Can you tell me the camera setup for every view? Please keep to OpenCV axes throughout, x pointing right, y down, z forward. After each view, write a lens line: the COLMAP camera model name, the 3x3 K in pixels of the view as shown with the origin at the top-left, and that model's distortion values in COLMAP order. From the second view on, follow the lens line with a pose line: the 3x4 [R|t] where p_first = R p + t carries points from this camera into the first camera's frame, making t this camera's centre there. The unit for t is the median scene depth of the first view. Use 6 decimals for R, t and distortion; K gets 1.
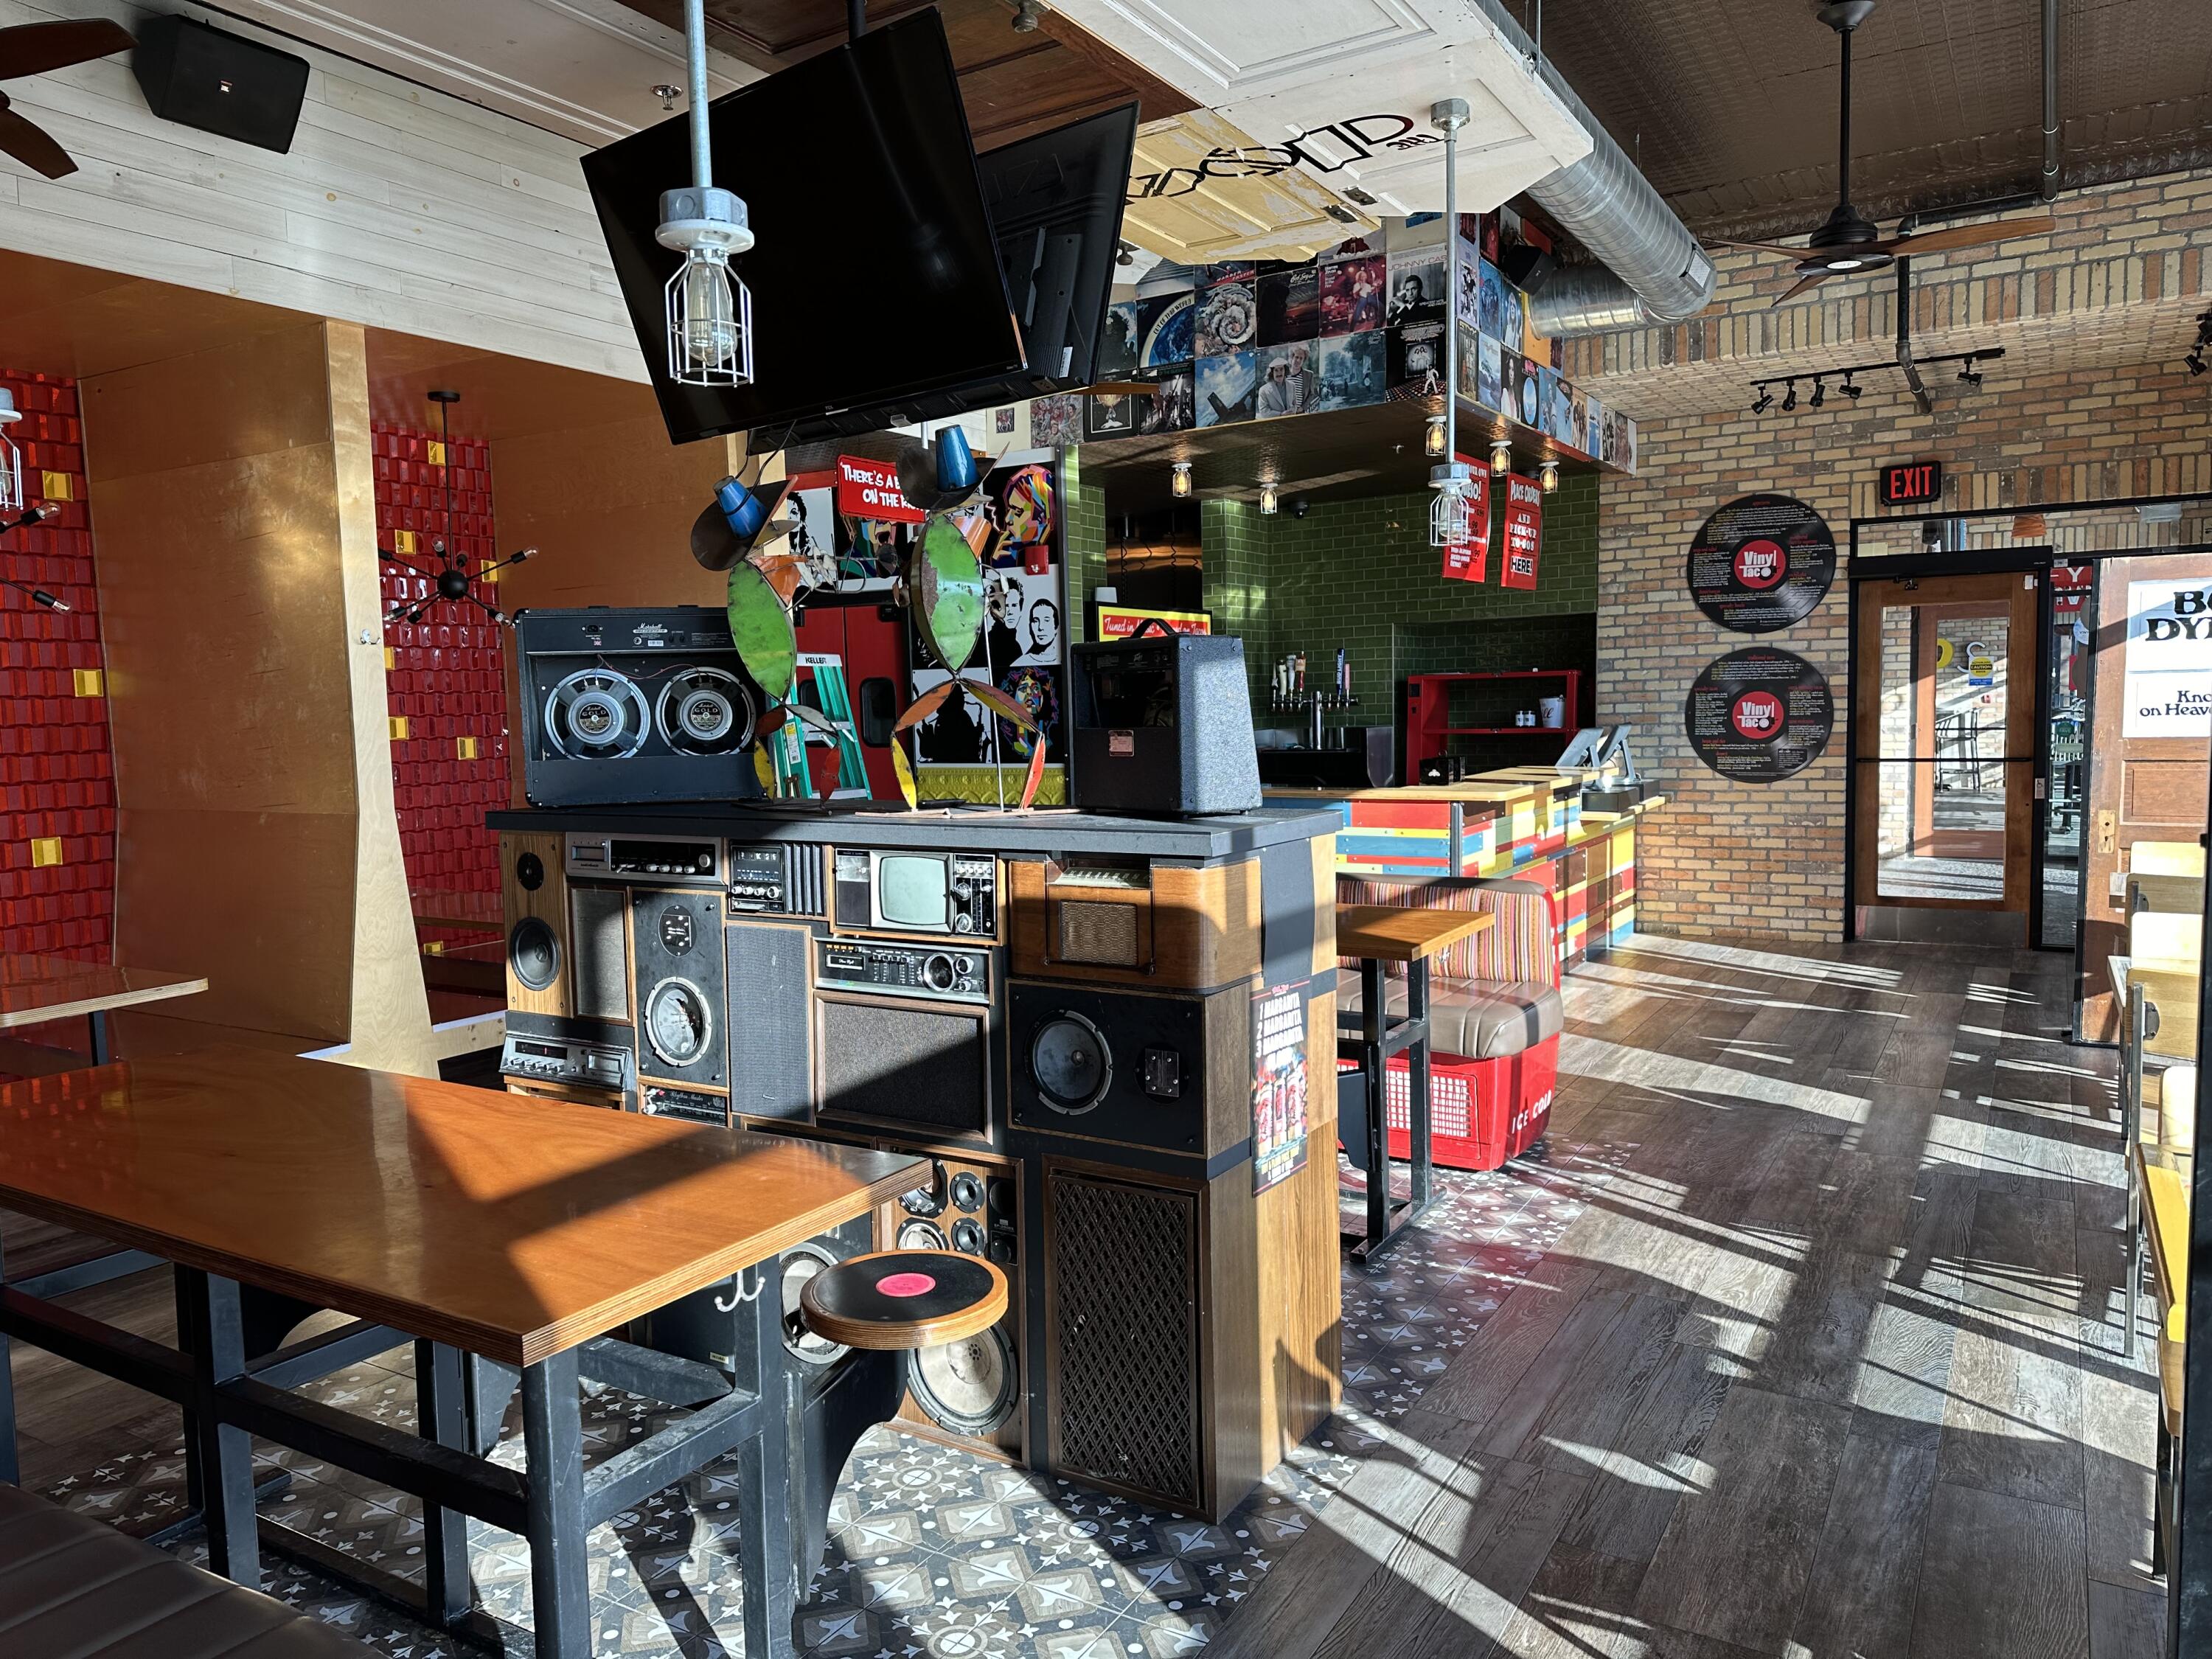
lens RADIAL K [[1546.4, 0, 1087.7], [0, 1546.4, 816.0], [0, 0, 1]] dist [0.074248, -0.079235]
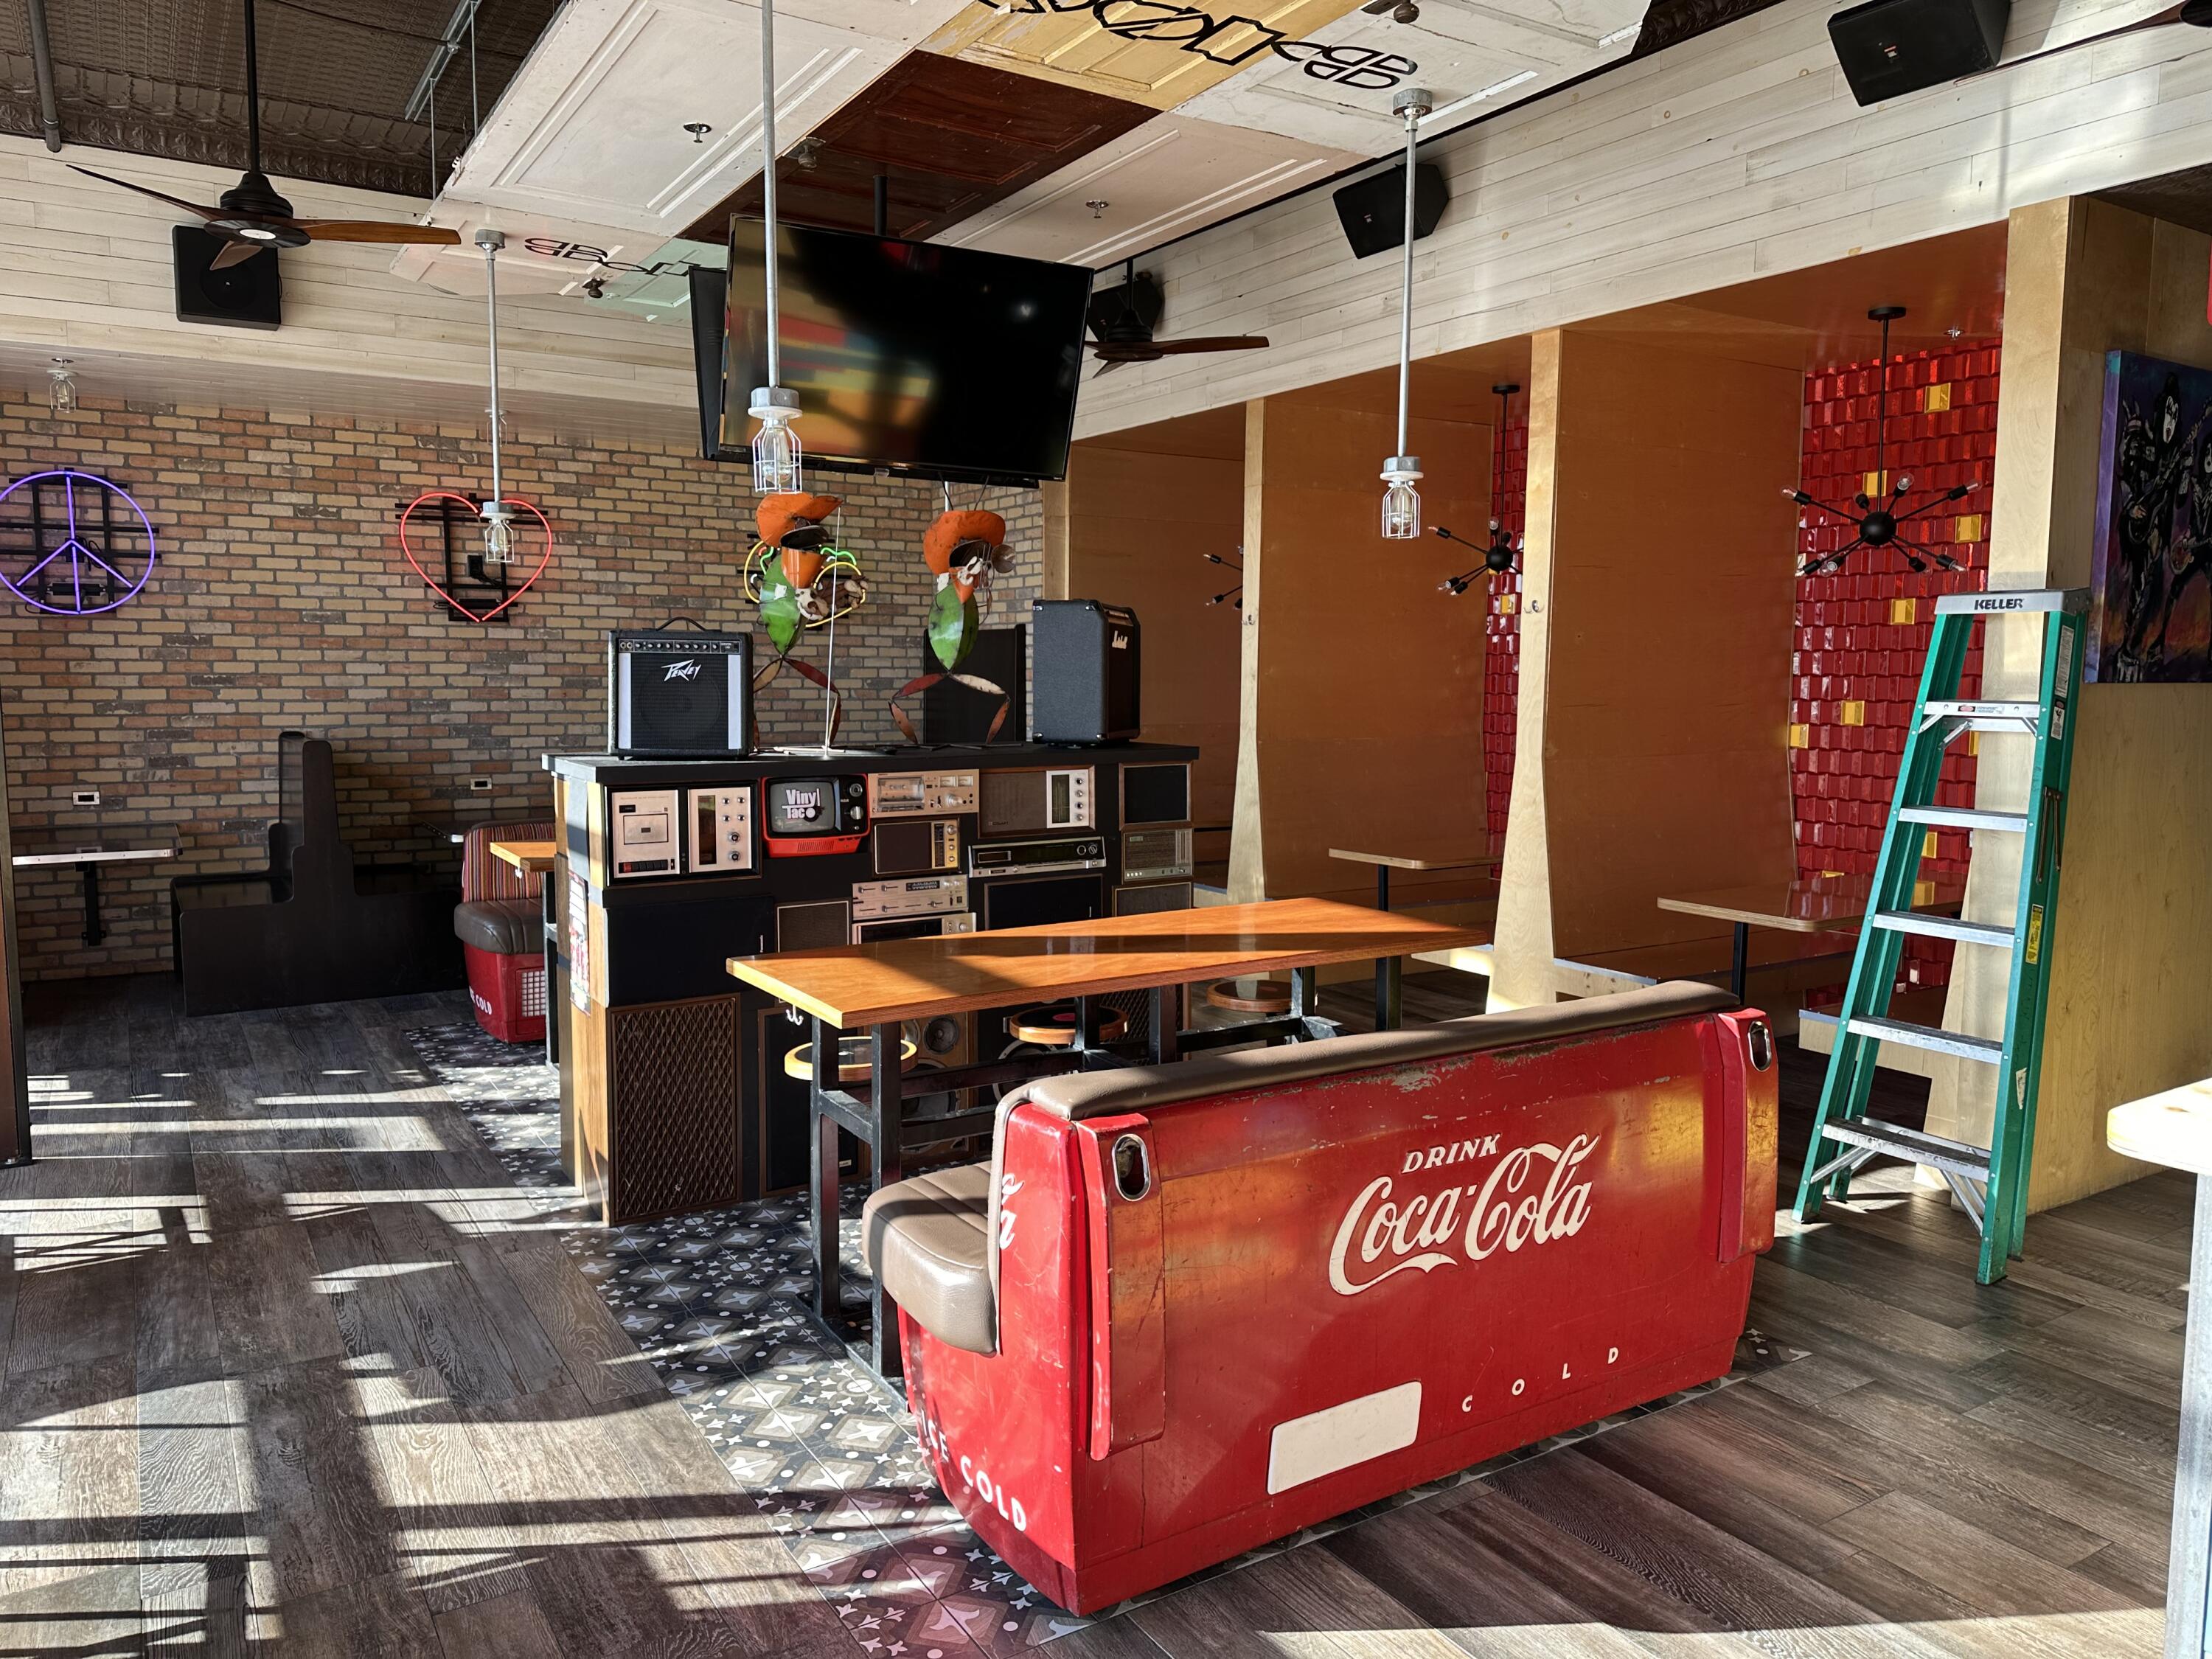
lens RADIAL K [[1546.4, 0, 1099.6], [0, 1546.4, 816.5], [0, 0, 1]] dist [0.074248, -0.079235]
pose [[-0.447481, 0.101475, -0.888517, 0.906618], [-0.066324, 0.987040, 0.146129, -0.143411], [0.891831, 0.124320, -0.434952, 1.563724]]
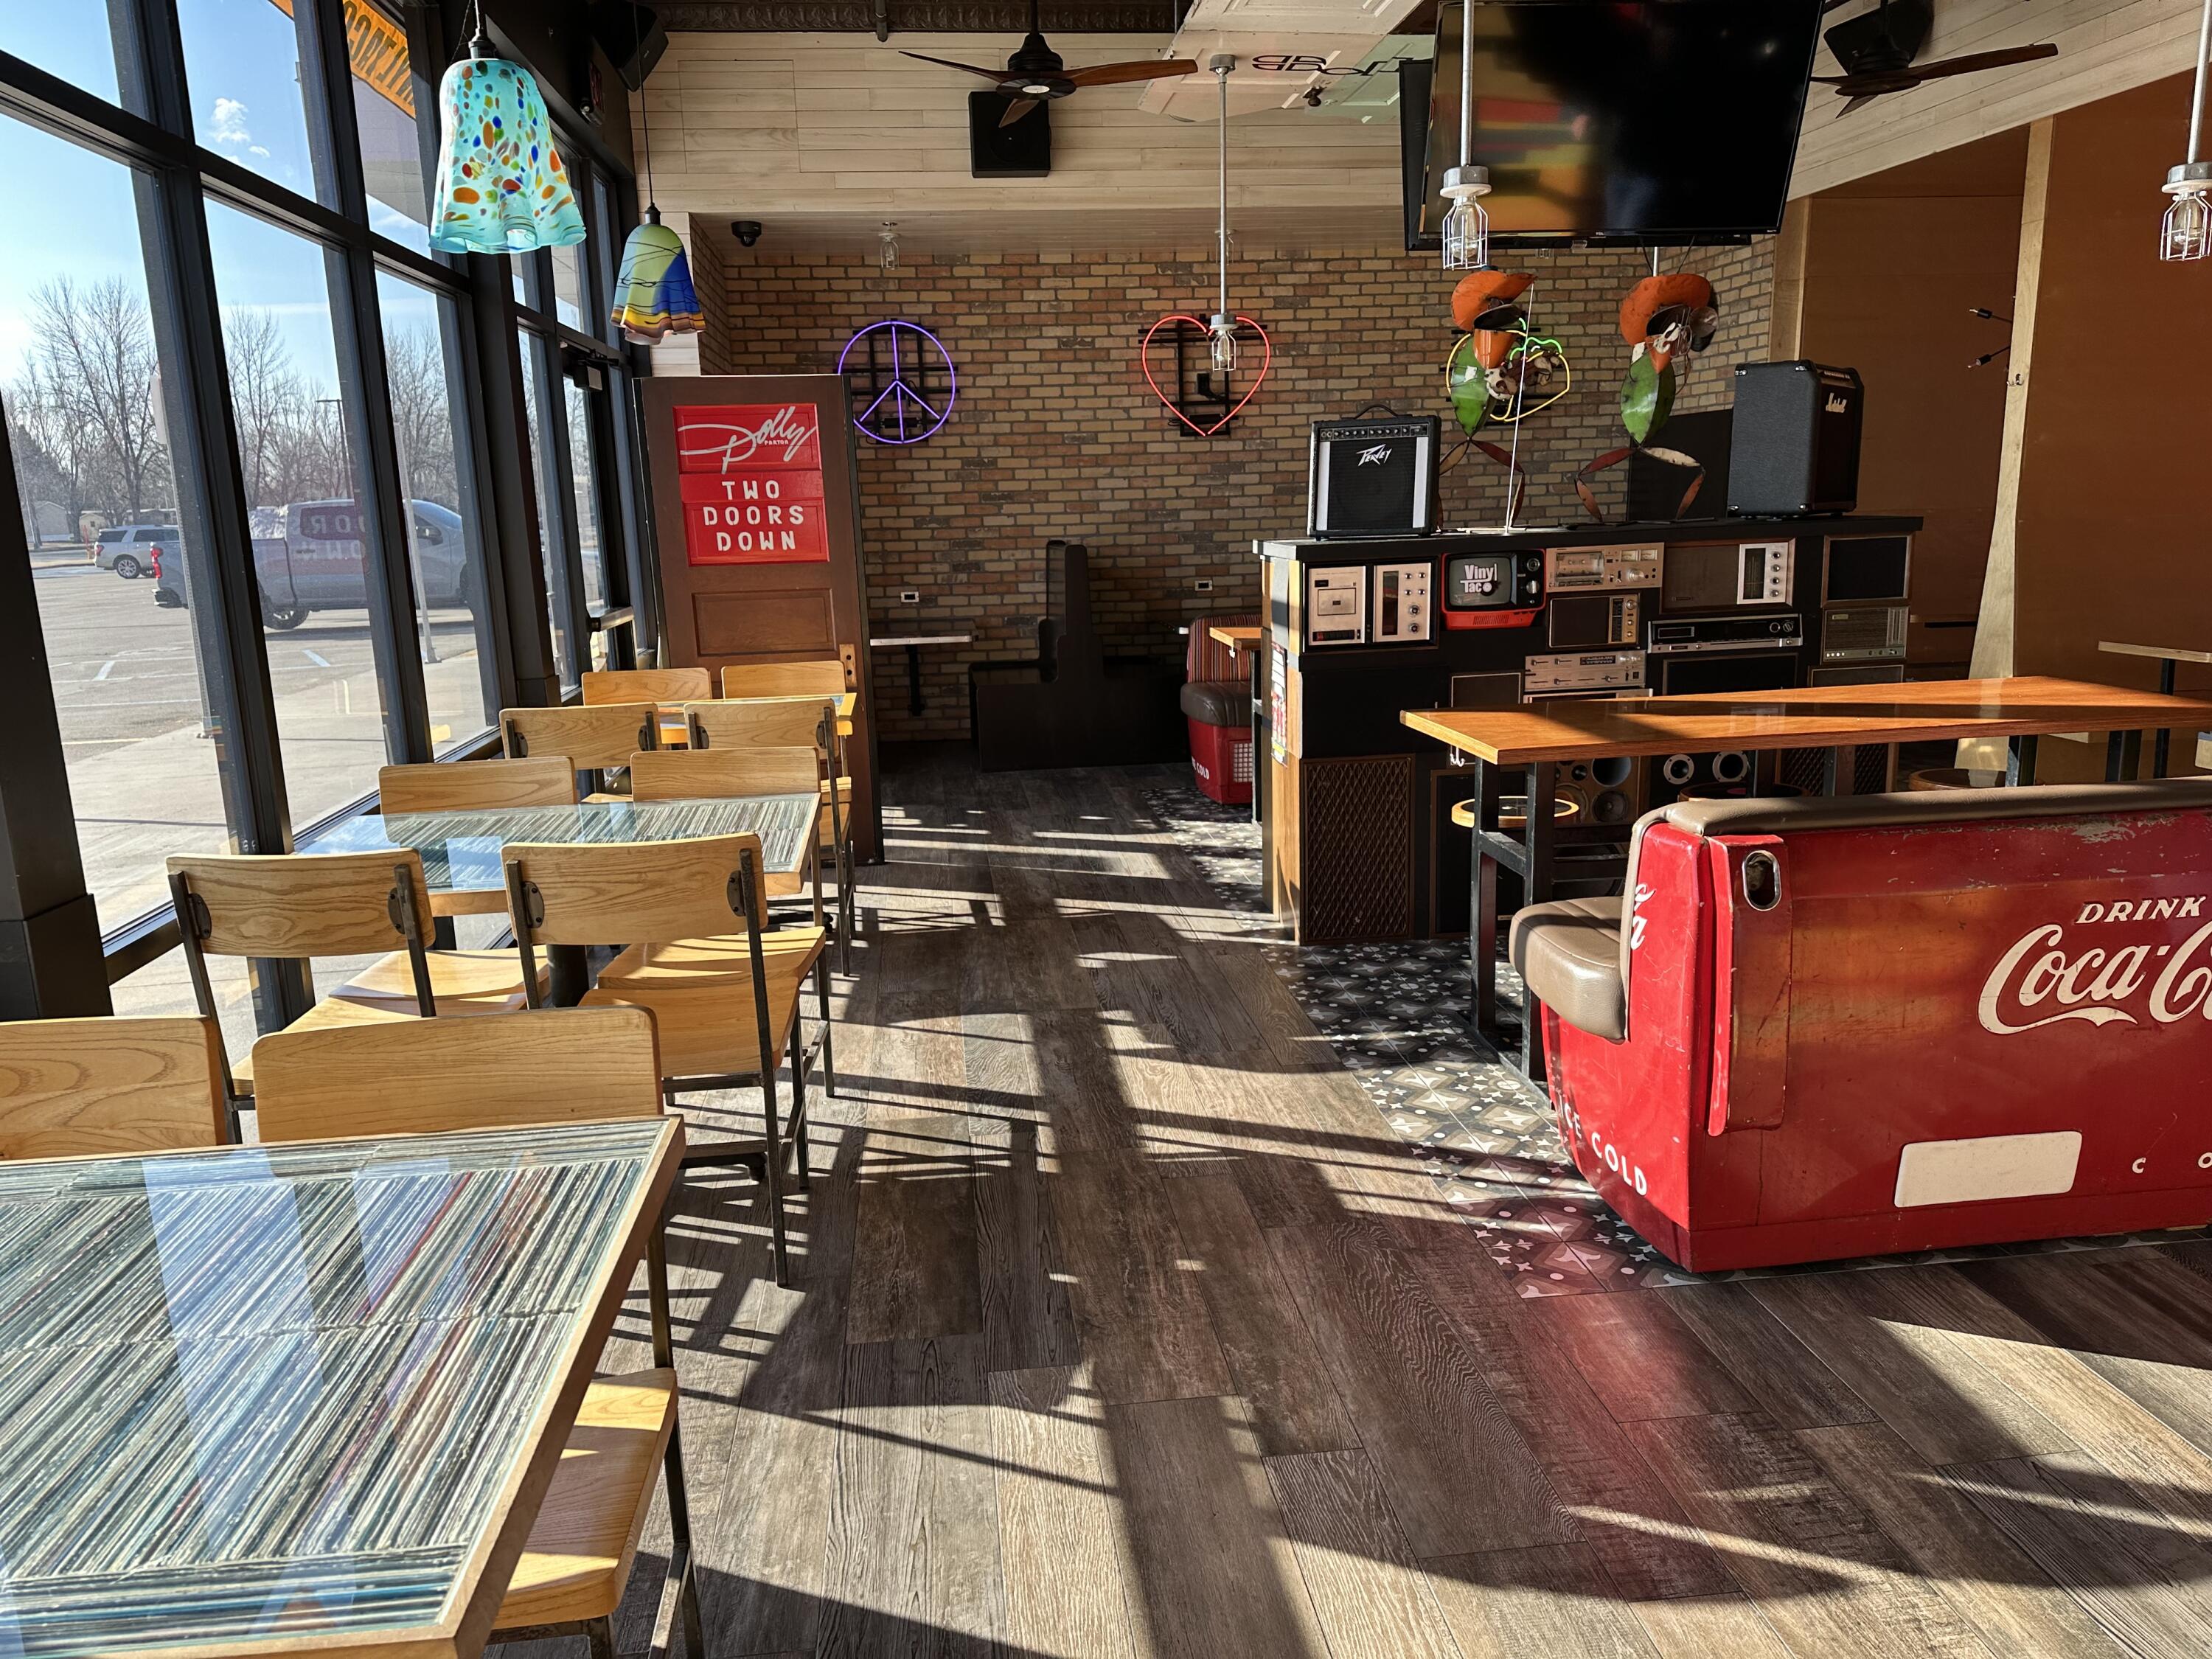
lens RADIAL K [[1546.4, 0, 1094.4], [0, 1546.4, 823.6], [0, 0, 1]] dist [0.074248, -0.079235]
pose [[-0.788107, 0.168032, -0.592160, 0.980485], [-0.004387, 0.960461, 0.278380, -0.124593], [0.615523, 0.221991, -0.756209, 1.646390]]
